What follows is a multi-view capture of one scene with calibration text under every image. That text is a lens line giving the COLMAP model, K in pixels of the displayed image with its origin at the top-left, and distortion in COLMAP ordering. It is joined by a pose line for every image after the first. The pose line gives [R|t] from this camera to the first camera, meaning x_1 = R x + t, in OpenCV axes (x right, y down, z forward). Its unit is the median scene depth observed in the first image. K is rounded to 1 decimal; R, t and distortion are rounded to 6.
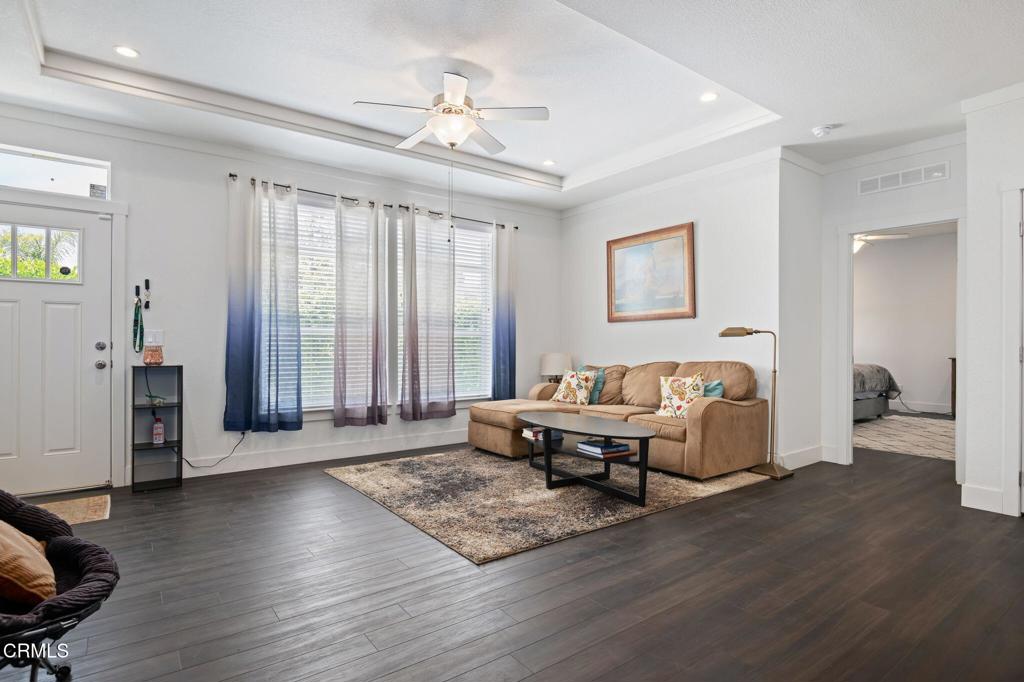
lens RADIAL K [[529.8, 0, 508.3], [0, 529.8, 342.6], [0, 0, 1]] dist [-0.000028, -0.000583]
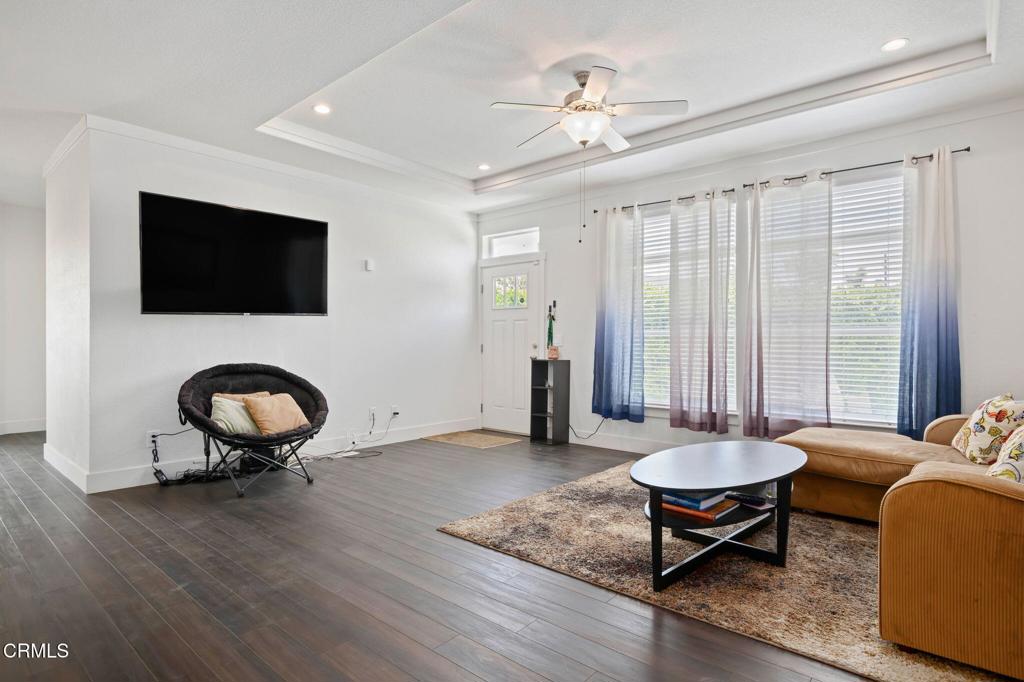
lens RADIAL K [[529.8, 0, 508.3], [0, 529.8, 342.6], [0, 0, 1]] dist [-0.000028, -0.000583]
pose [[0.221947, -0.002900, -0.975054, 0.670773], [-0.001760, 0.999993, -0.003375, 0.001805], [0.975057, 0.002465, 0.221940, 0.524262]]
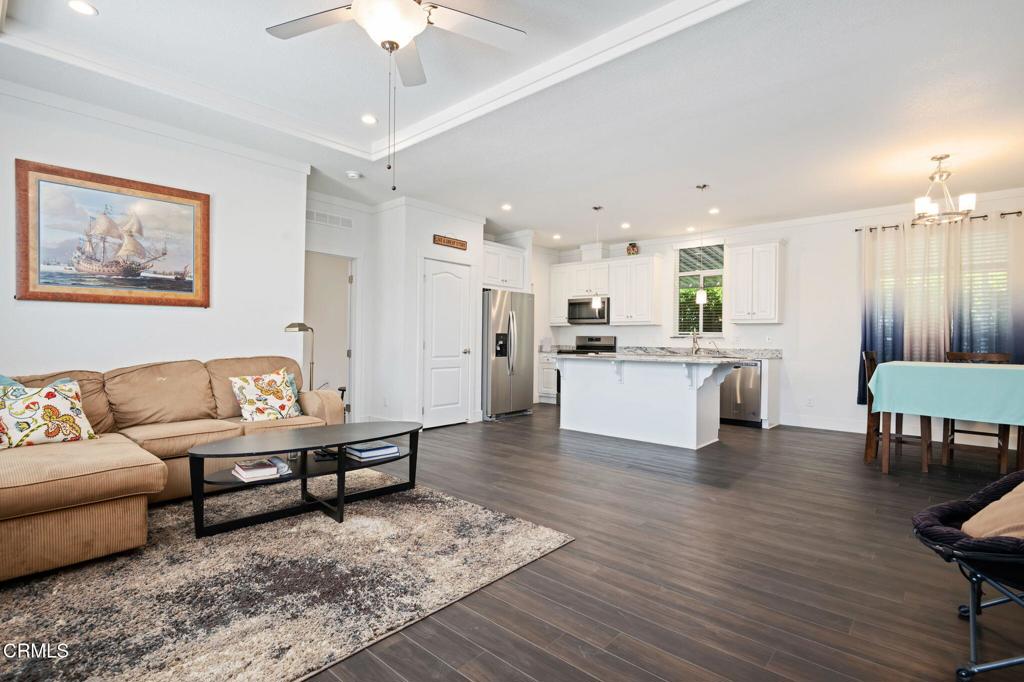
lens RADIAL K [[490.1, 0, 512.0], [0, 490.1, 341.0], [0, 0, 1]] dist [-0.000142, -0.000301]
pose [[-0.207272, -0.004879, 0.978271, -0.611628], [-0.011503, 0.999931, 0.002550, -0.000670], [-0.978216, -0.010724, -0.207314, 0.792808]]
